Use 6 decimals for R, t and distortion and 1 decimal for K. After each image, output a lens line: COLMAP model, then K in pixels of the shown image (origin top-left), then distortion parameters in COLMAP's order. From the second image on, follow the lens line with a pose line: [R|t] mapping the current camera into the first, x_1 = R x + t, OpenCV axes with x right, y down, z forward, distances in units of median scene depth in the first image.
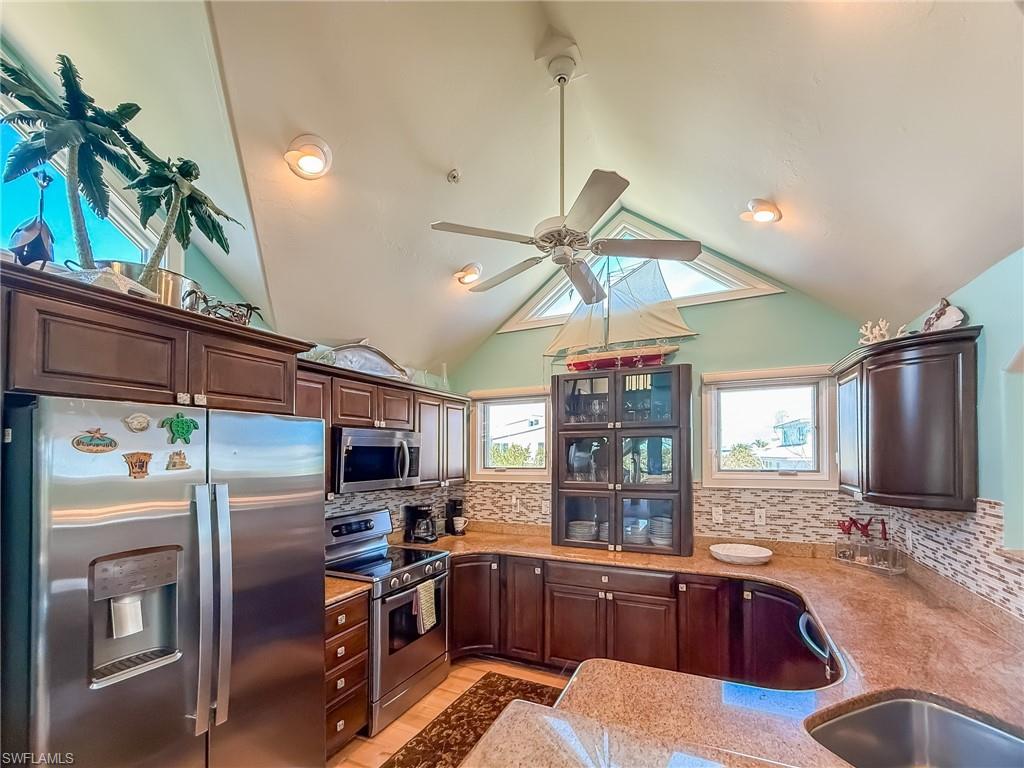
lens RADIAL K [[443.3, 0, 509.3], [0, 443.3, 383.5], [0, 0, 1]] dist [0.001136, 0.000018]
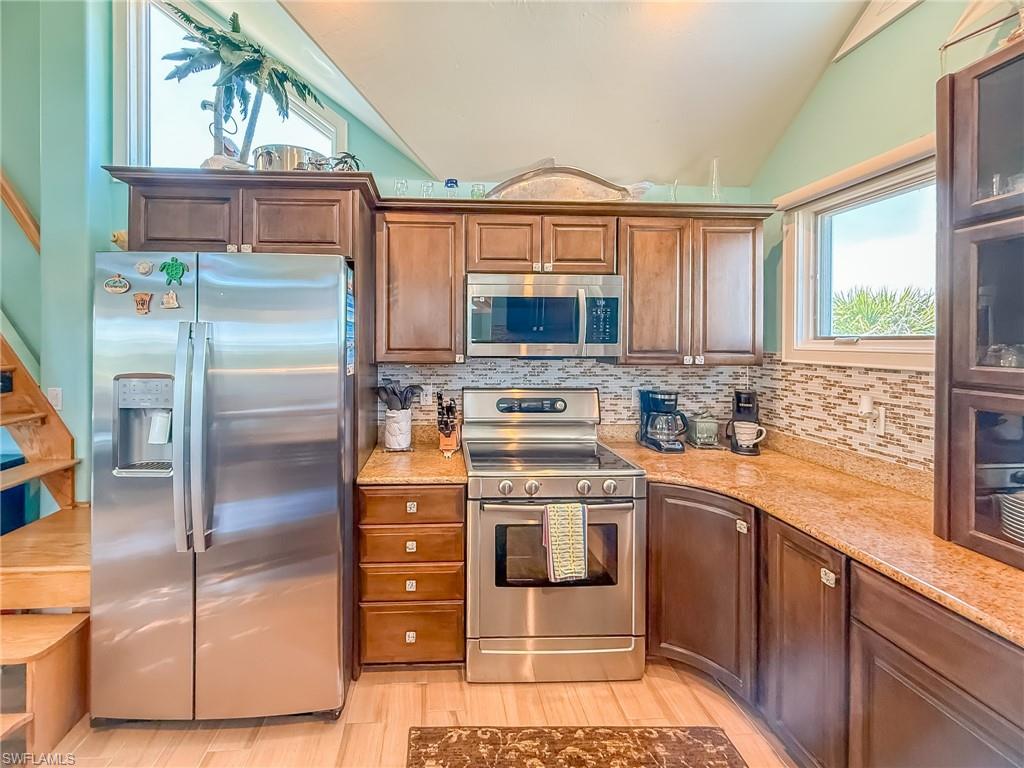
lens RADIAL K [[443.3, 0, 469.6], [0, 443.3, 311.5], [0, 0, 1]] dist [0.001136, 0.000018]
pose [[0.461446, -0.048221, -0.885857, 0.244268], [0.126760, 0.991860, 0.012038, 0.120715], [0.878066, -0.117847, 0.463803, 0.486479]]
